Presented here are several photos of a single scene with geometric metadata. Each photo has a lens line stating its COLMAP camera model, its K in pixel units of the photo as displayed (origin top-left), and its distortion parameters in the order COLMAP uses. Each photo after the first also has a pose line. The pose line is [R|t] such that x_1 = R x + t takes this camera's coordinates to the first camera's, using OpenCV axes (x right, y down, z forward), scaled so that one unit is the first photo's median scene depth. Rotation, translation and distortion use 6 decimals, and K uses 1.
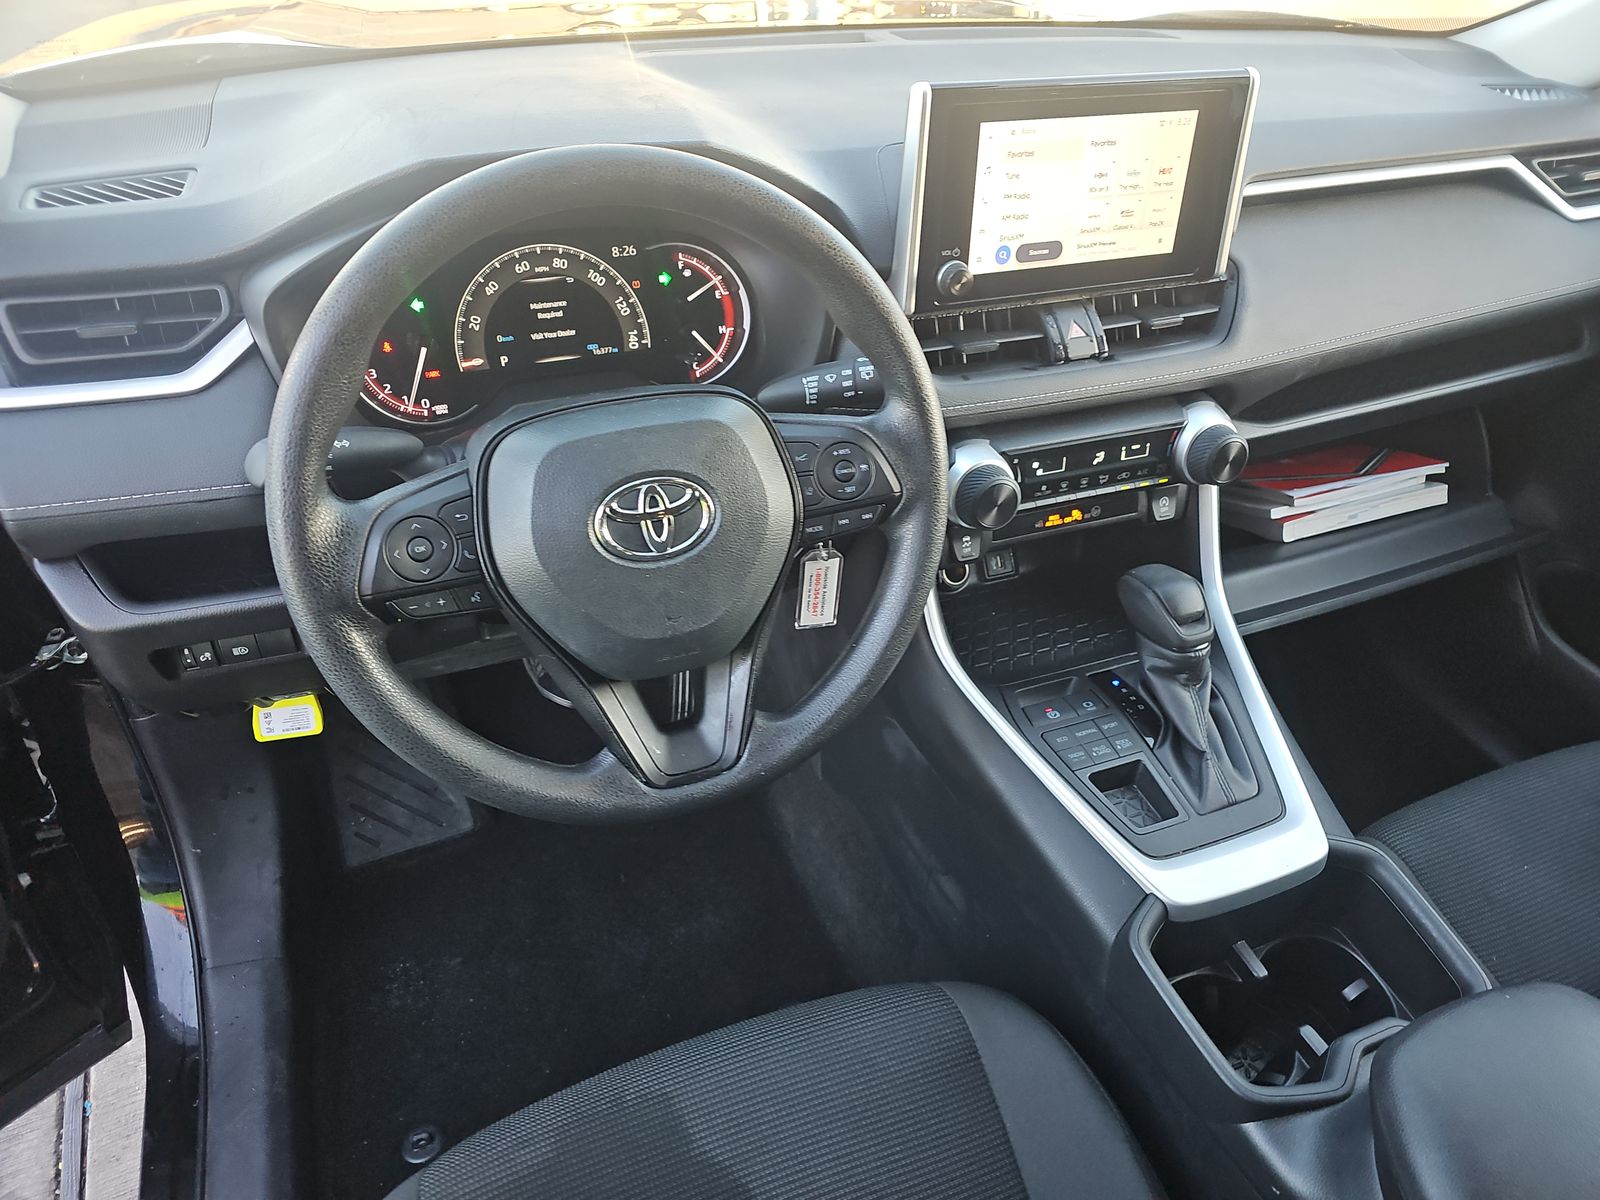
lens RADIAL K [[1035.8, 0, 800.0], [0, 1035.8, 600.0], [0, 0, 1]] dist [0.052377, -0.040671]
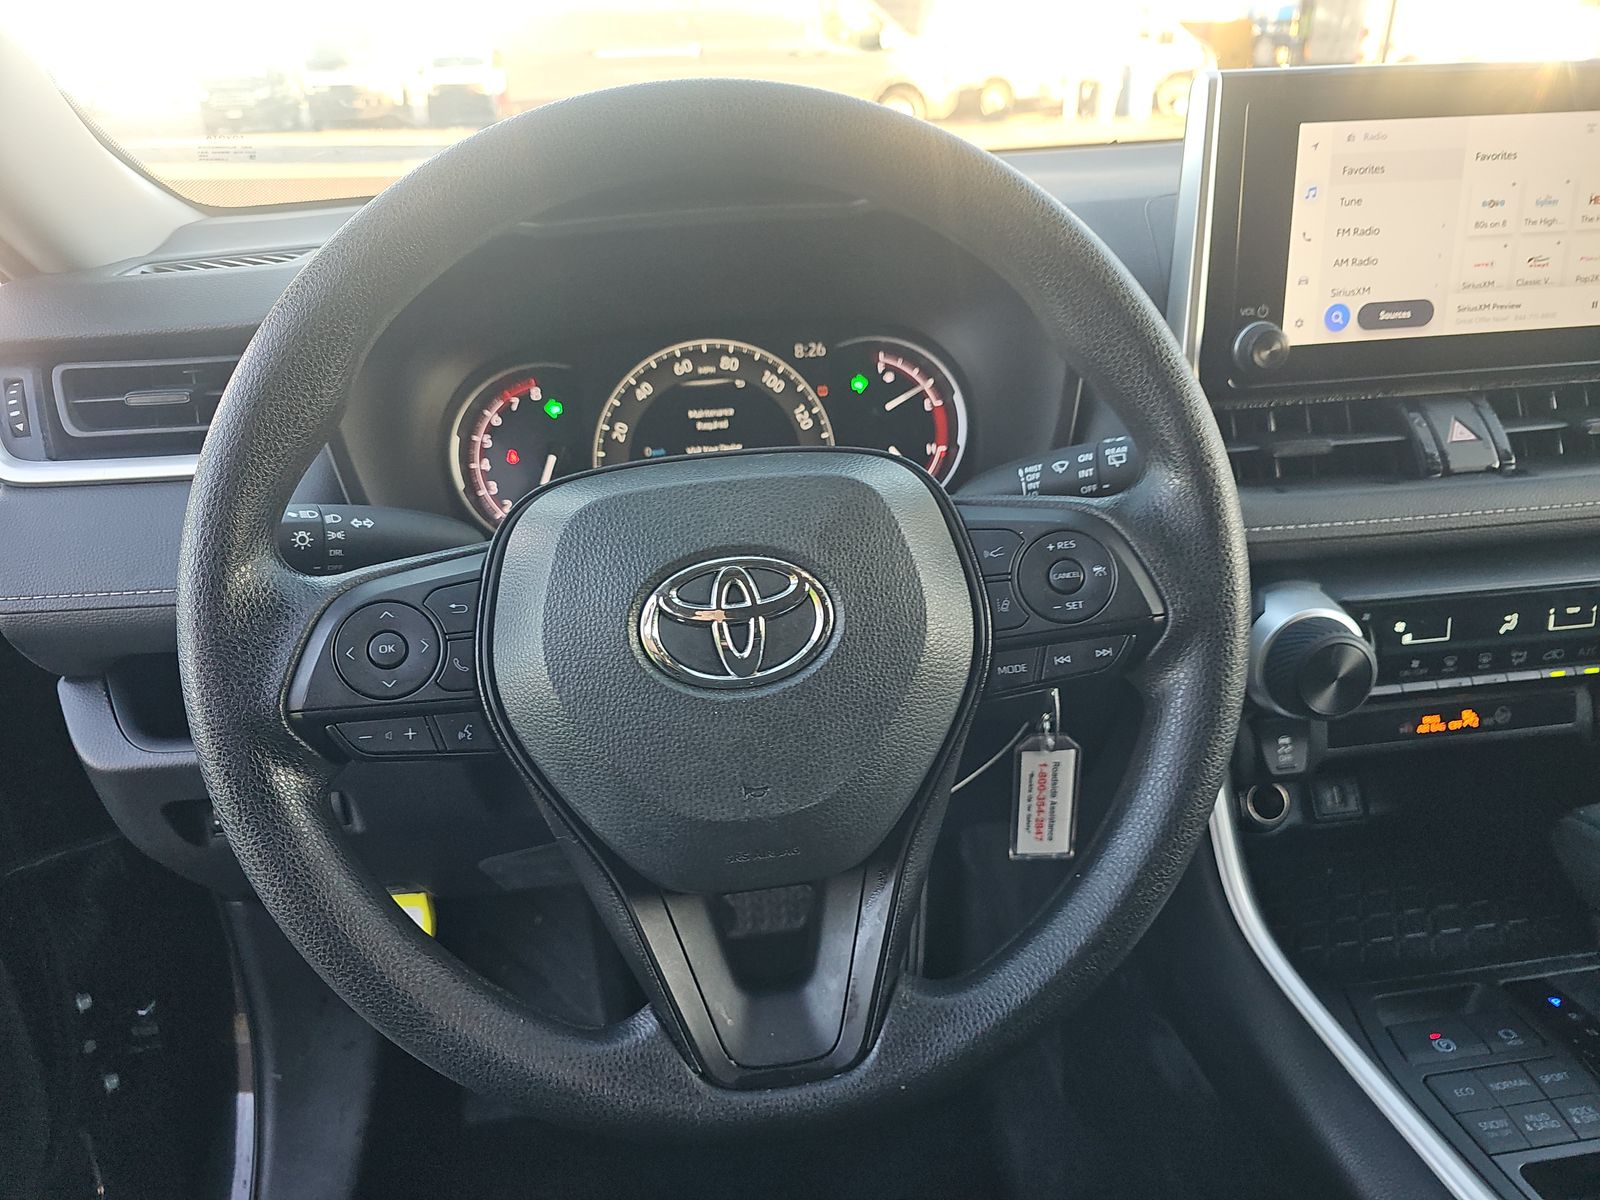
lens RADIAL K [[1066.6, 0, 798.0], [0, 1066.6, 606.4], [0, 0, 1]] dist [0.039258, -0.048810]
pose [[0.964592, 0.029542, -0.262088, 0.043186], [-0.088153, 0.972672, -0.214799, 0.032221], [0.248580, 0.230297, 0.940835, 0.286640]]
